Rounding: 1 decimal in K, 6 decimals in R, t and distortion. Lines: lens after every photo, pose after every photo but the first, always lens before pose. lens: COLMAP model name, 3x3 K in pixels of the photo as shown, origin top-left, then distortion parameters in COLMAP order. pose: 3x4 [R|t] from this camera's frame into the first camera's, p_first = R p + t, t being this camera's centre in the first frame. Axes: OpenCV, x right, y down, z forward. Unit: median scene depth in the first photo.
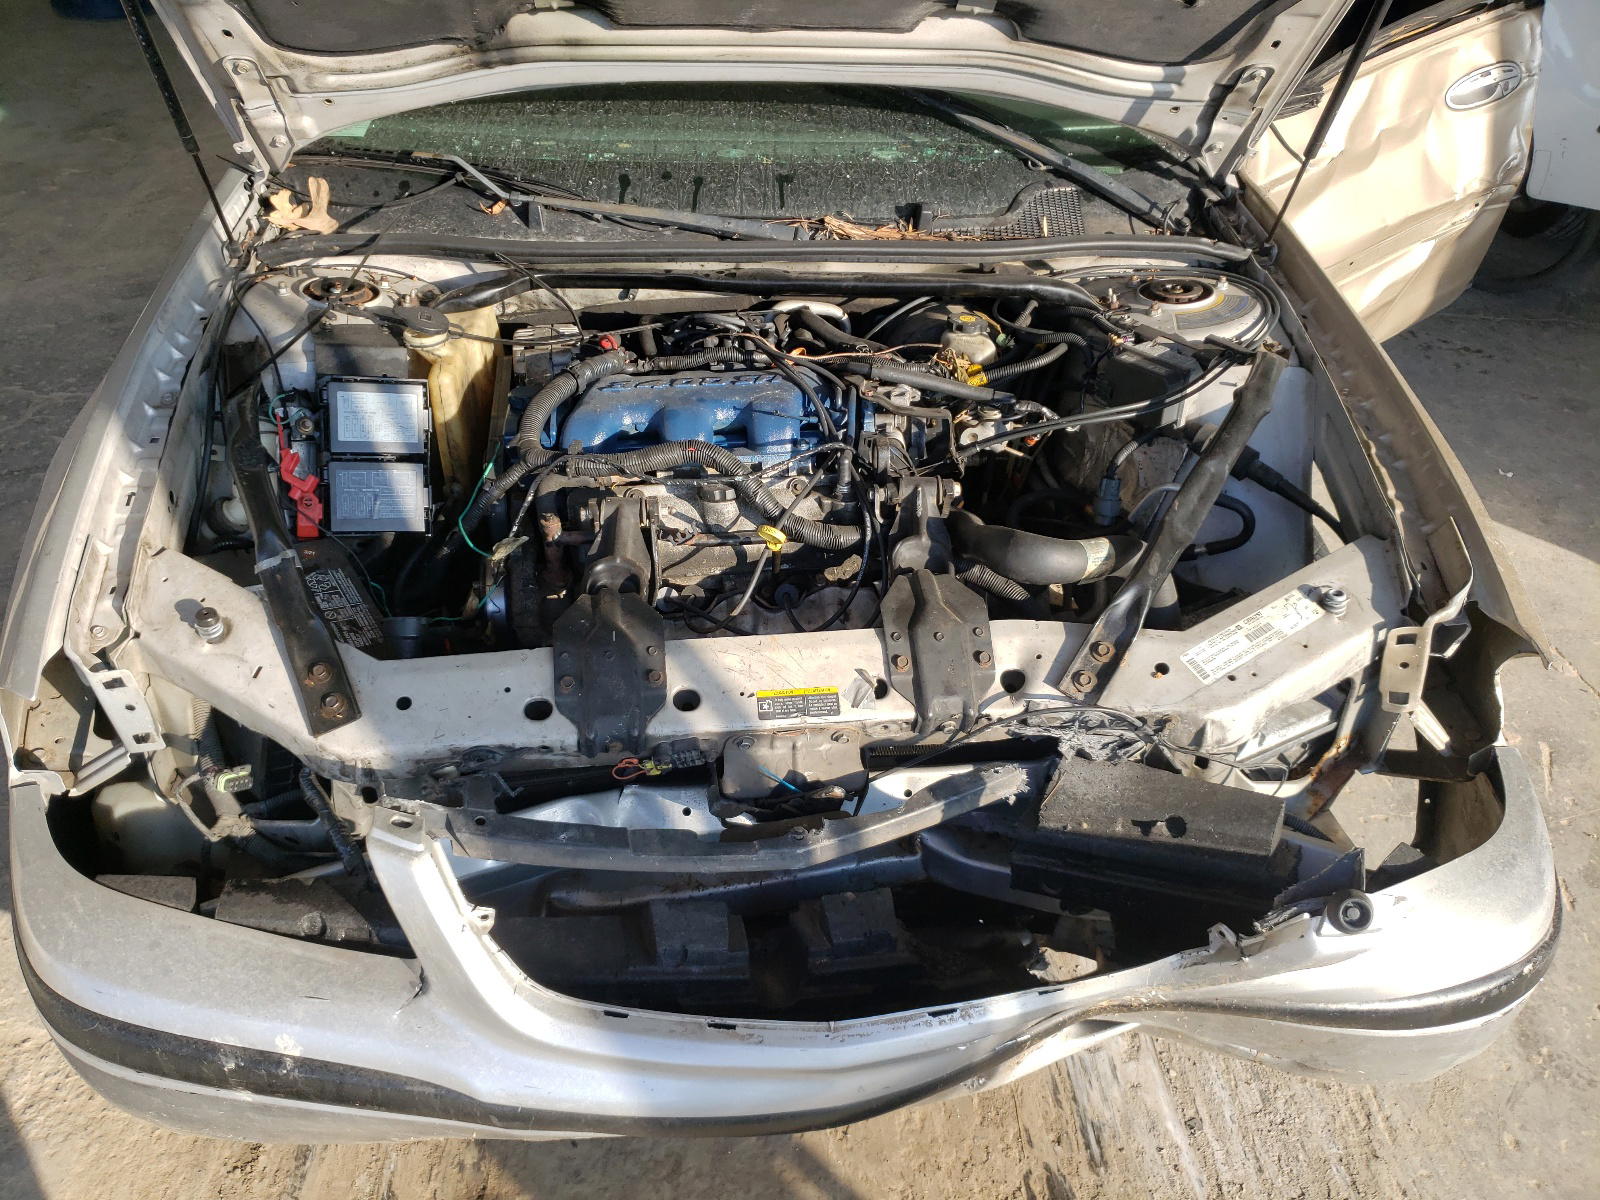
lens RADIAL K [[1239.2, 0, 776.6], [0, 1239.2, 595.7], [0, 0, 1]] dist [0.017131, 0.001453]
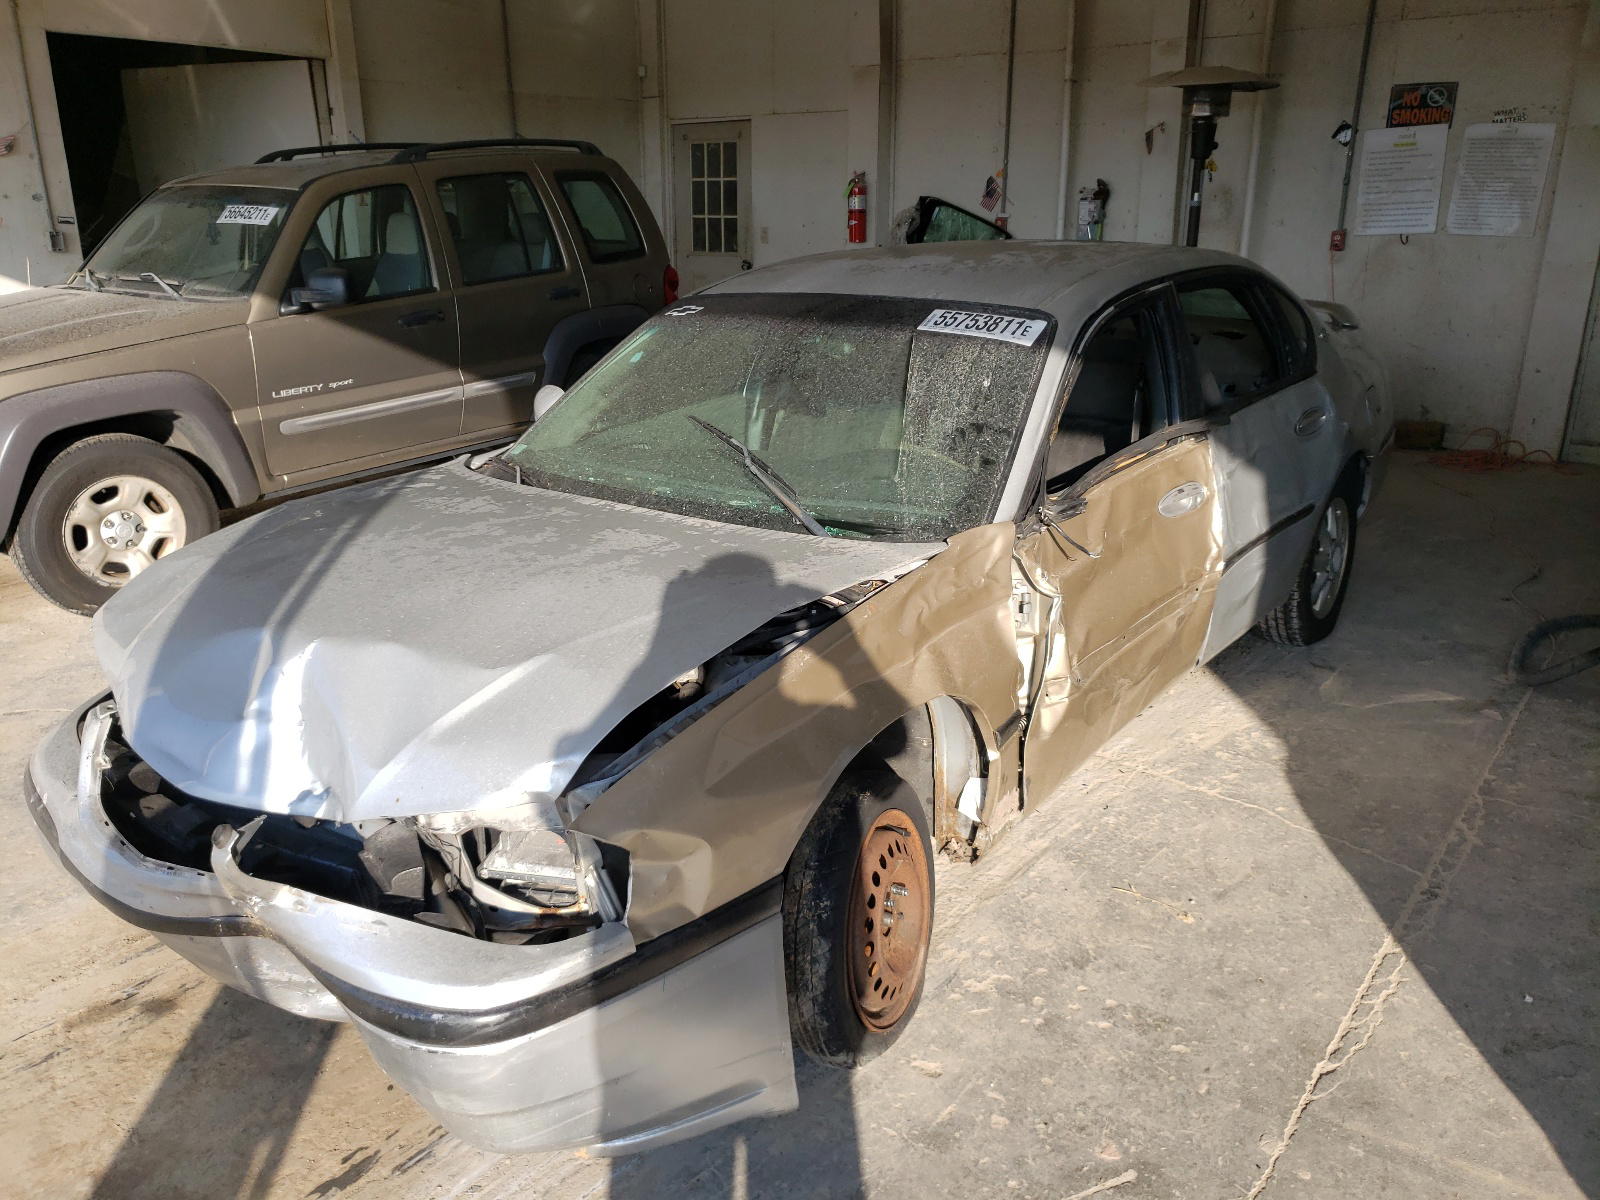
lens RADIAL K [[1246.5, 0, 800.0], [0, 1246.5, 600.0], [0, 0, 1]] dist [-0.006539, 0.053042]
pose [[0.749244, 0.172499, -0.639435, 1.374956], [-0.365128, 0.913091, -0.181509, -0.018808], [0.552553, 0.369470, 0.747113, -0.001099]]
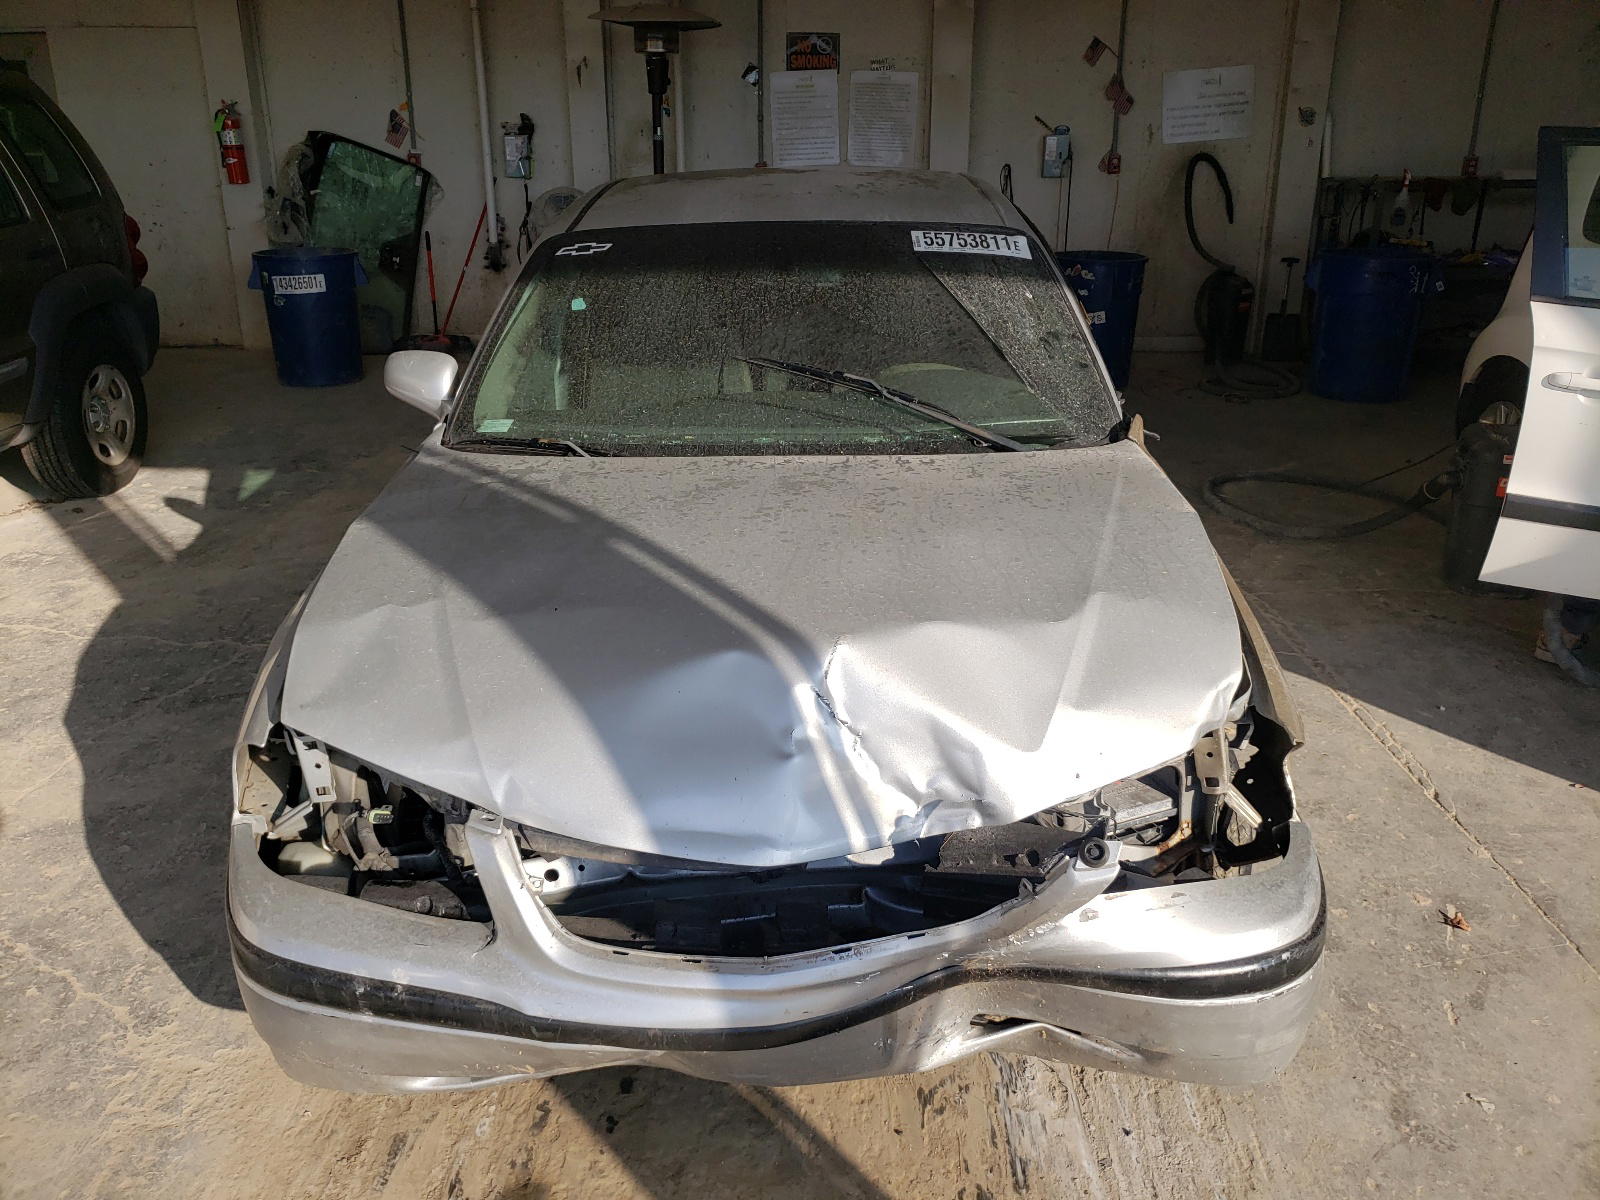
lens RADIAL K [[1247.6, 0, 797.1], [0, 1247.6, 581.7], [0, 0, 1]] dist [0.001693, 0.007226]
pose [[0.996582, -0.005162, -0.082452, 0.146386], [-0.017920, 0.960775, -0.276748, 0.234056], [0.080647, 0.277280, 0.957399, -0.370338]]
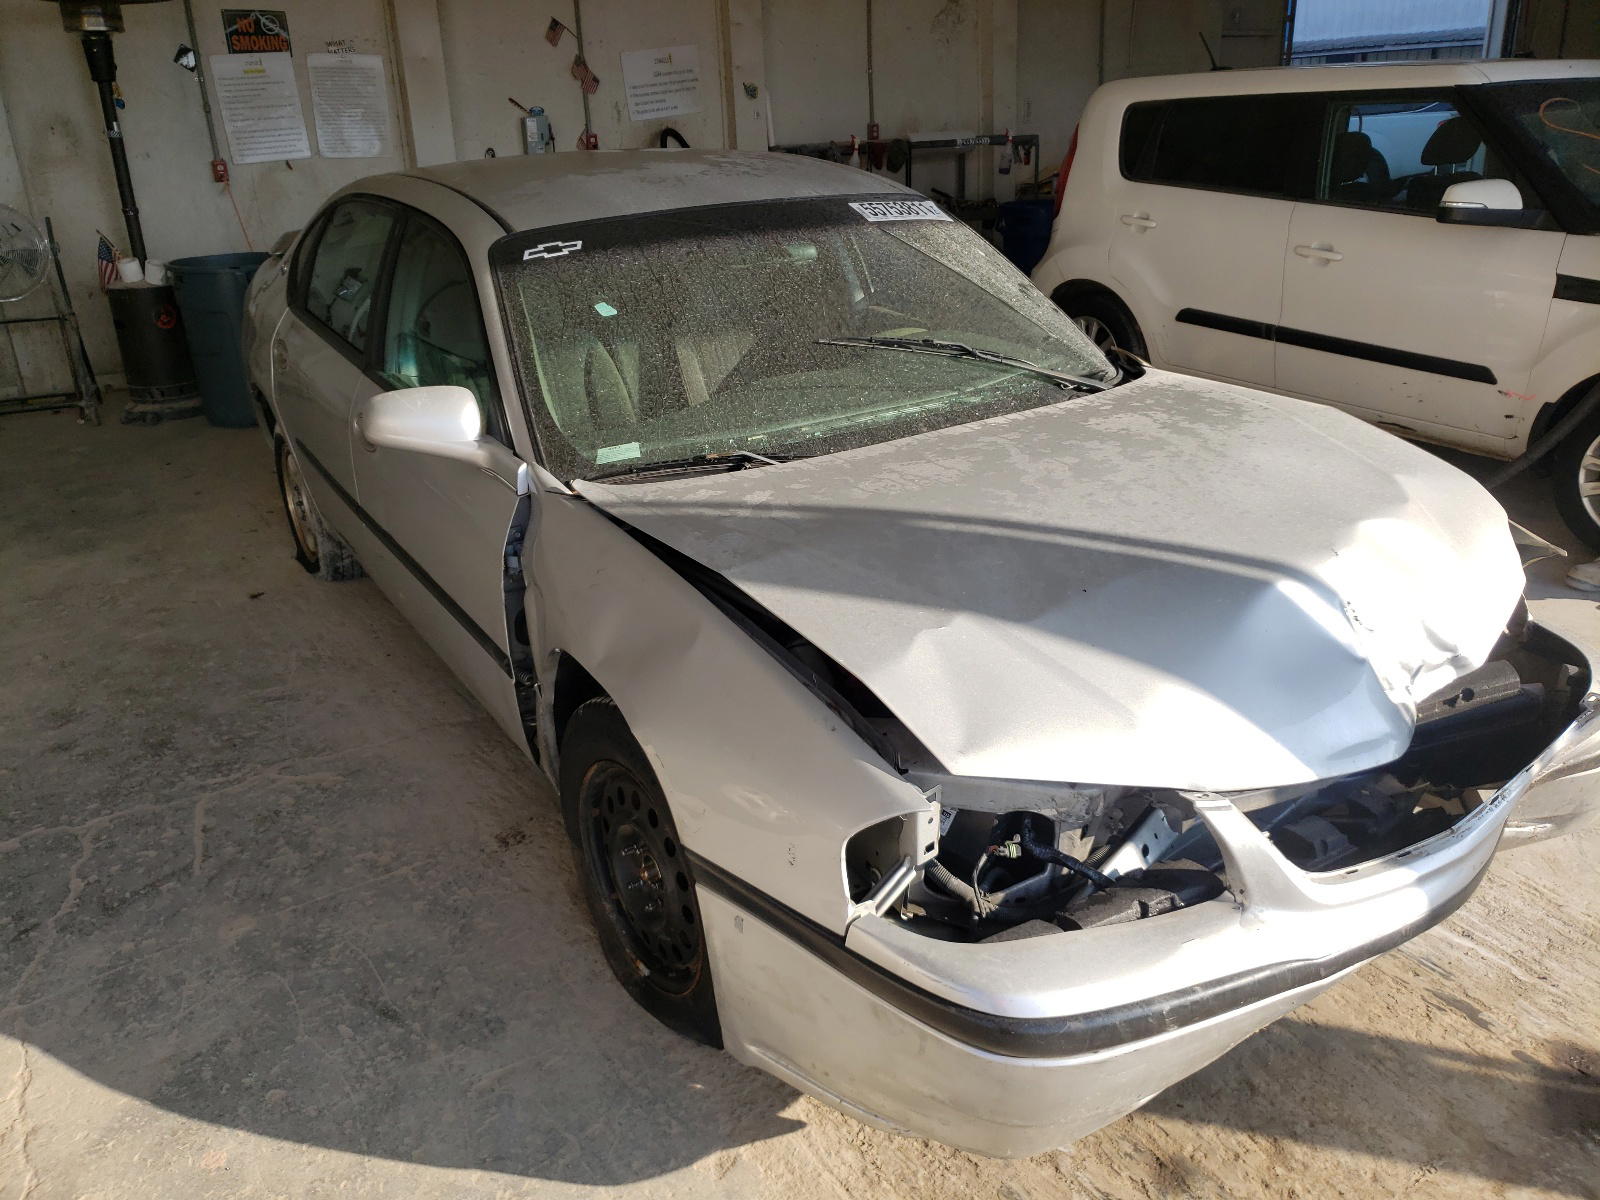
lens RADIAL K [[1253.0, 0, 800.8], [0, 1253.0, 572.5], [0, 0, 1]] dist [-0.020052, 0.052809]
pose [[0.870889, -0.230508, 0.434071, -0.958268], [0.336417, 0.923447, -0.184578, 0.036342], [-0.358295, 0.306777, 0.881767, -0.174596]]
